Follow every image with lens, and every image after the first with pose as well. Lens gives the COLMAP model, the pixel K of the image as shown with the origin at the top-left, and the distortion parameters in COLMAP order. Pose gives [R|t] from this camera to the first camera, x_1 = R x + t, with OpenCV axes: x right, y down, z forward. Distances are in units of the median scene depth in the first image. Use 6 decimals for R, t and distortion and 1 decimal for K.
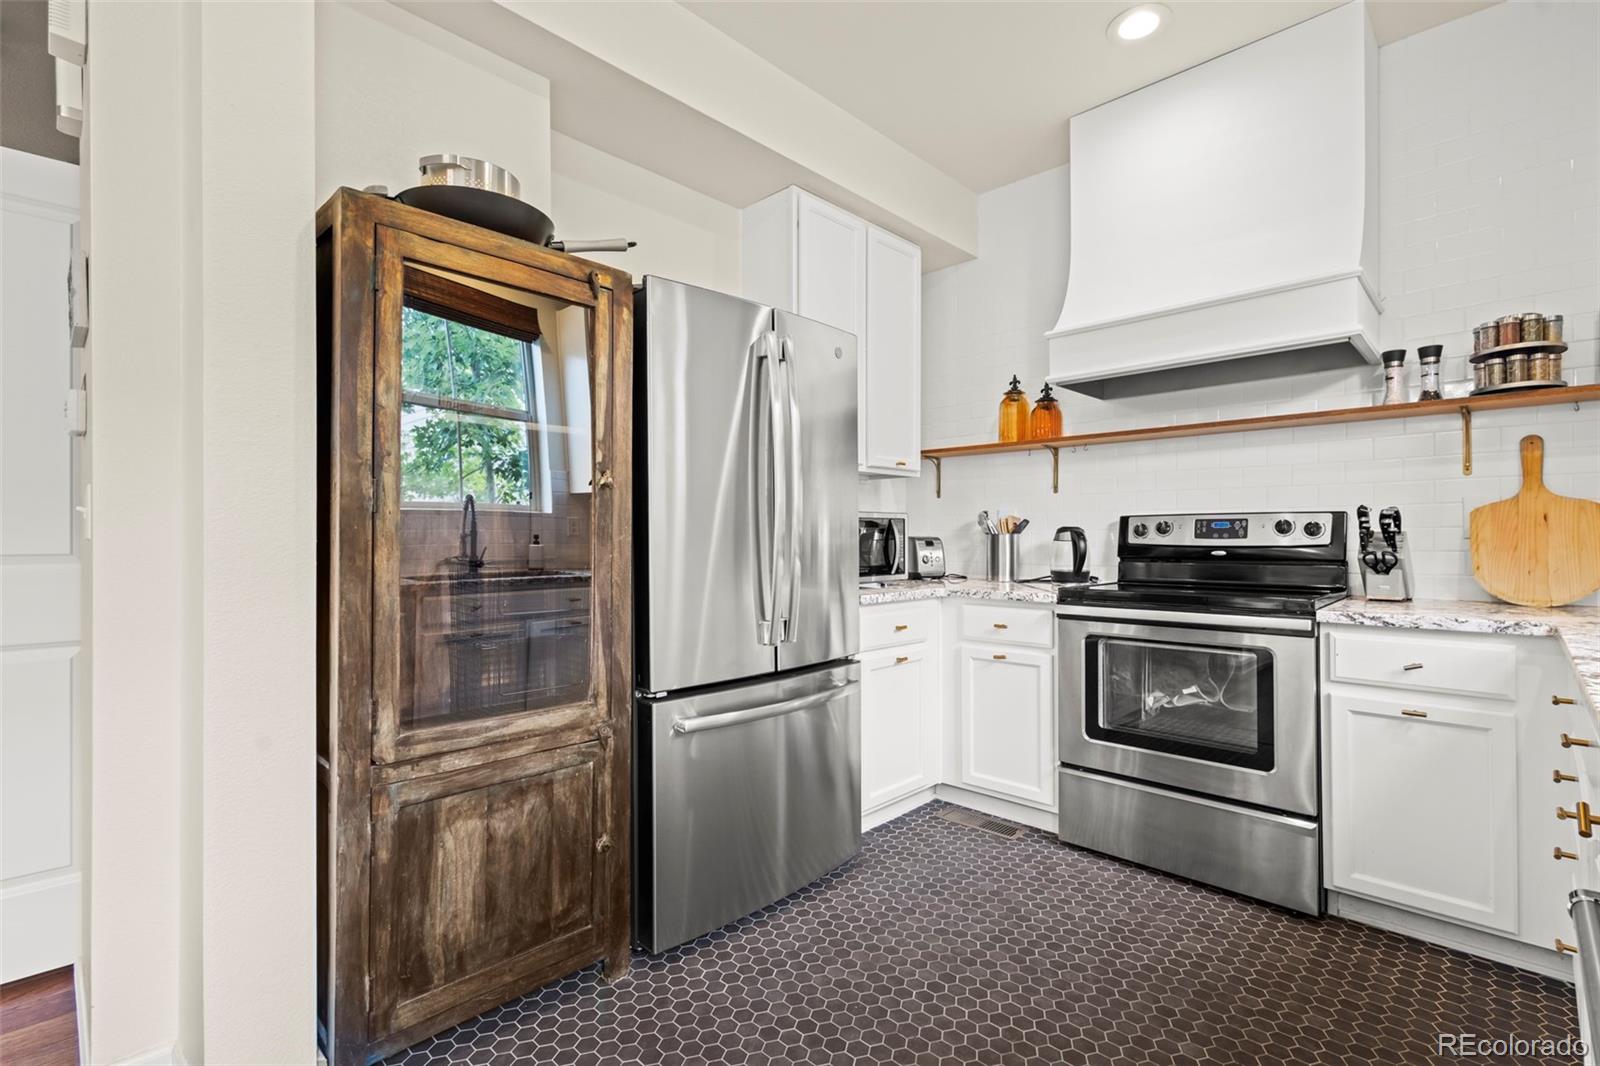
lens RADIAL K [[738.2, 0, 790.6], [0, 738.2, 537.9], [0, 0, 1]] dist [0.004294, -0.000095]
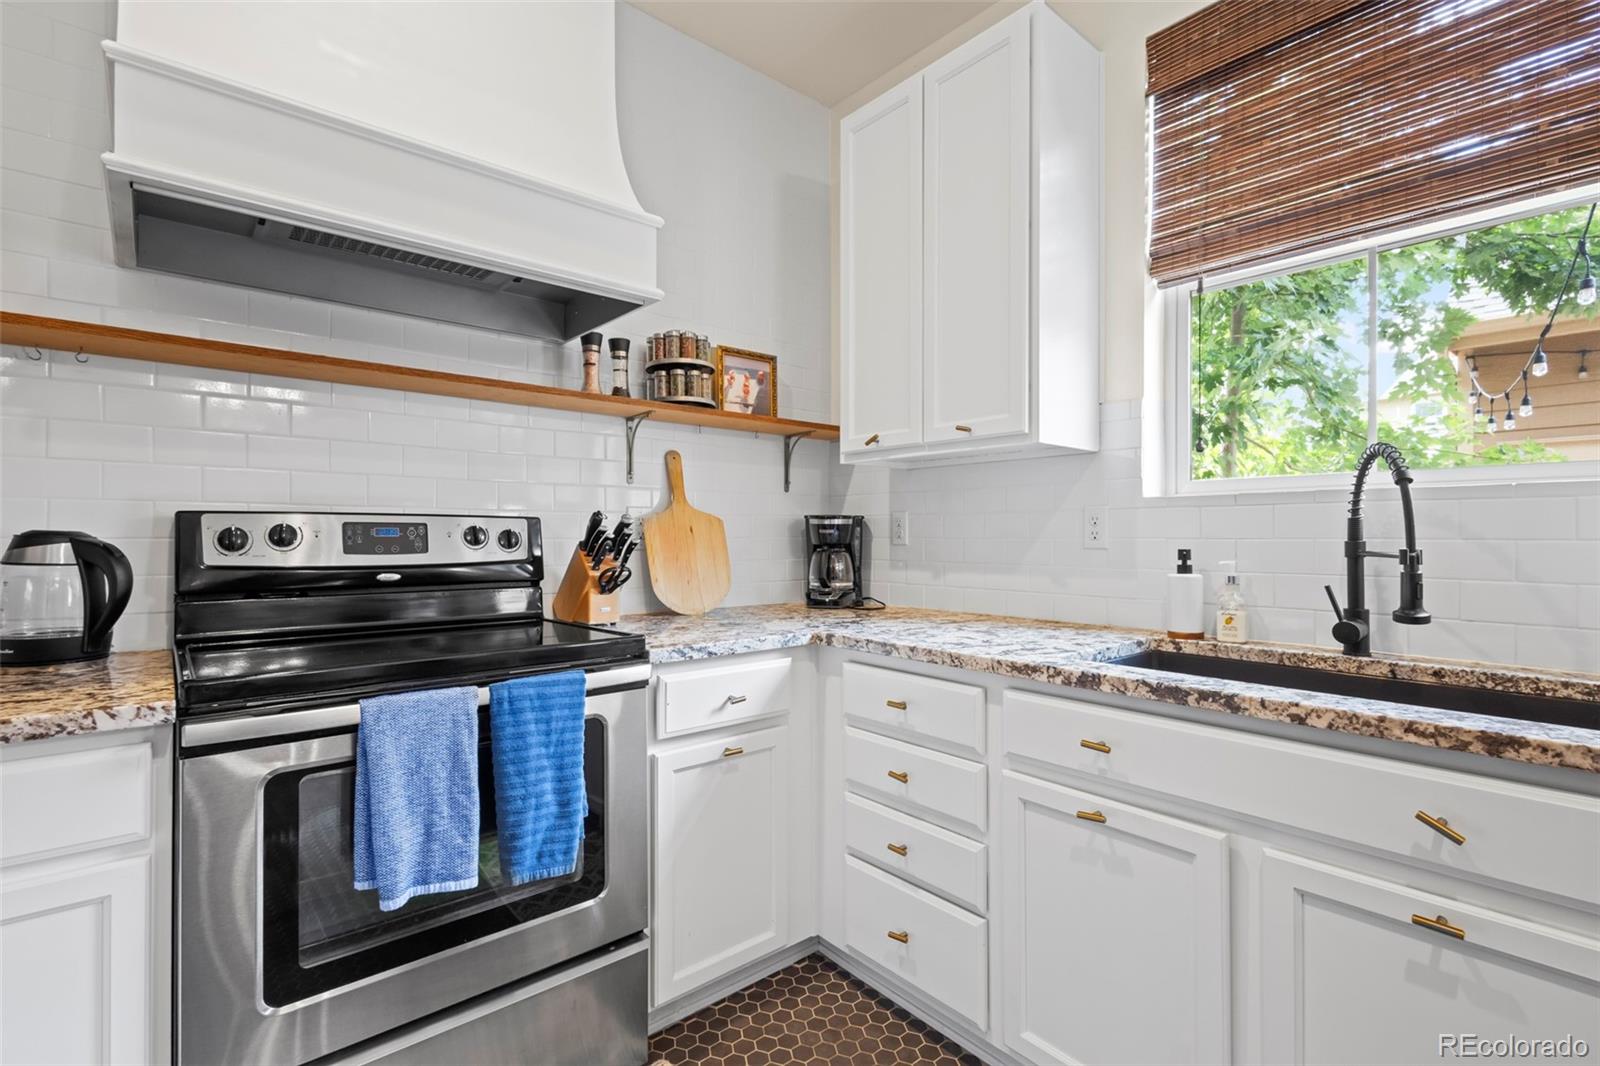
lens RADIAL K [[738.2, 0, 798.2], [0, 738.2, 532.9], [0, 0, 1]] dist [0.004294, -0.000095]
pose [[0.081233, 0.011954, 0.996623, -0.016471], [0.004813, 0.999912, -0.012385, -0.007318], [-0.996683, 0.005803, 0.081169, 0.597055]]
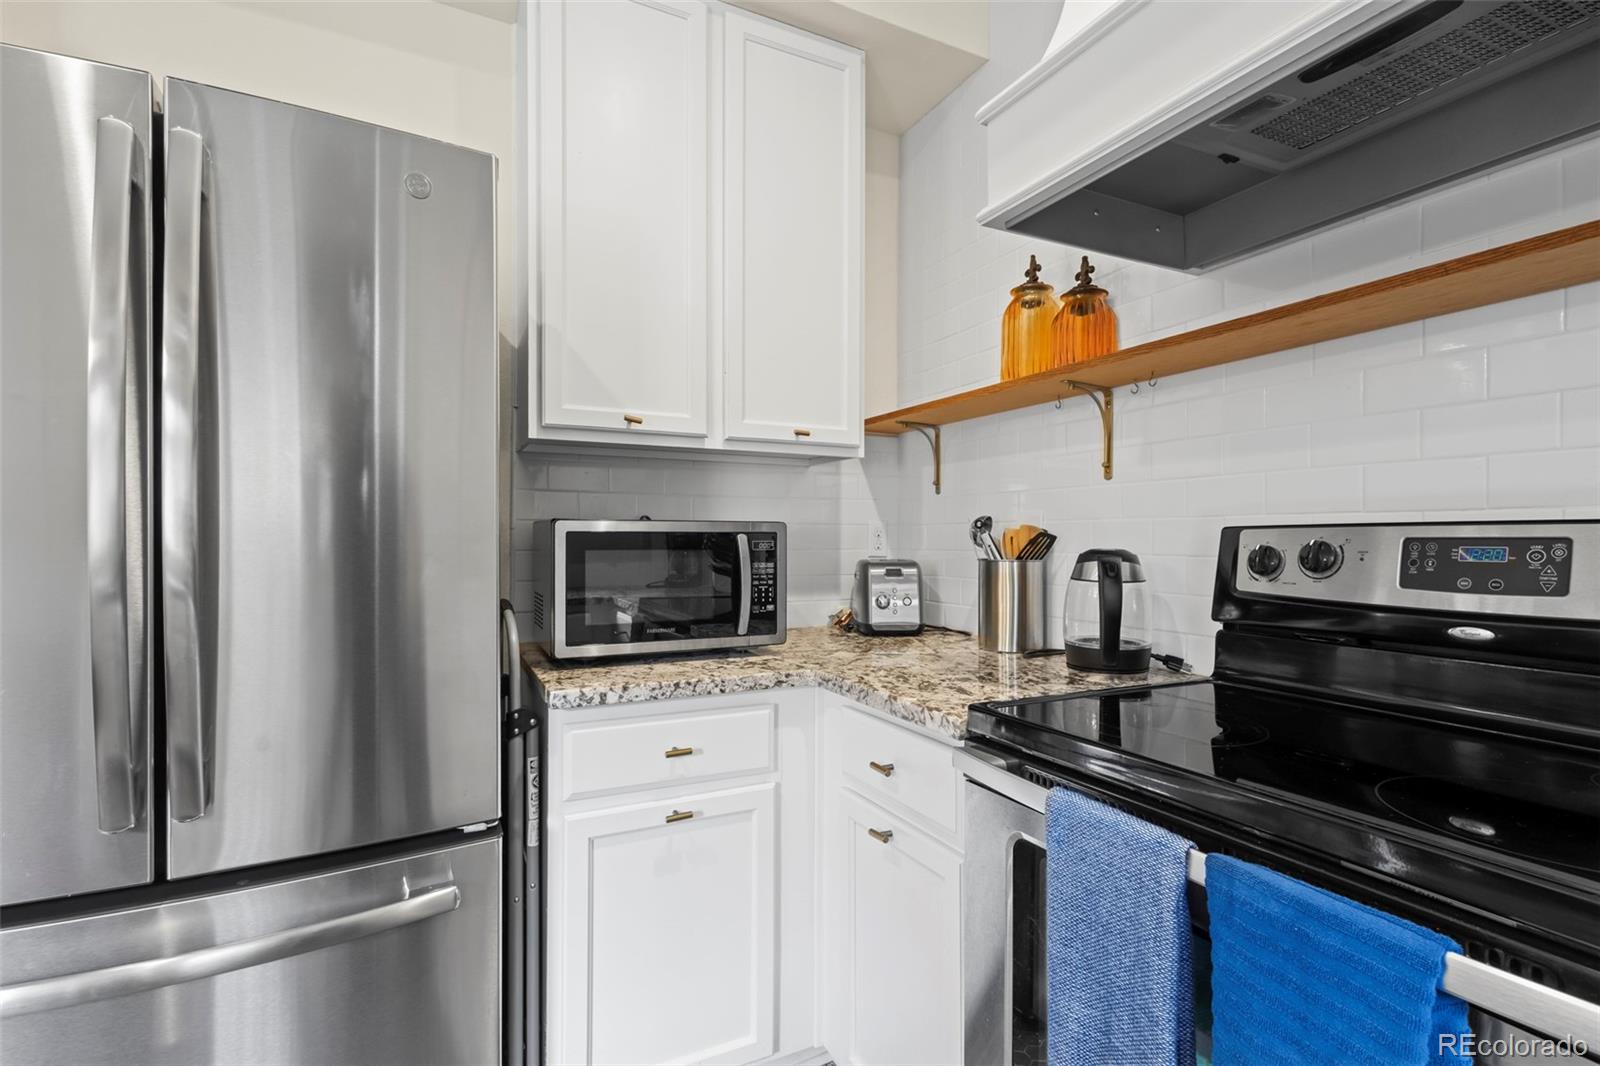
lens RADIAL K [[738.2, 0, 792.9], [0, 738.2, 540.7], [0, 0, 1]] dist [0.004294, -0.000095]
pose [[0.944207, 0.005667, -0.329305, 0.383162], [-0.005972, 0.999982, 0.000084, -0.022058], [0.329300, 0.001887, 0.944224, 0.548225]]
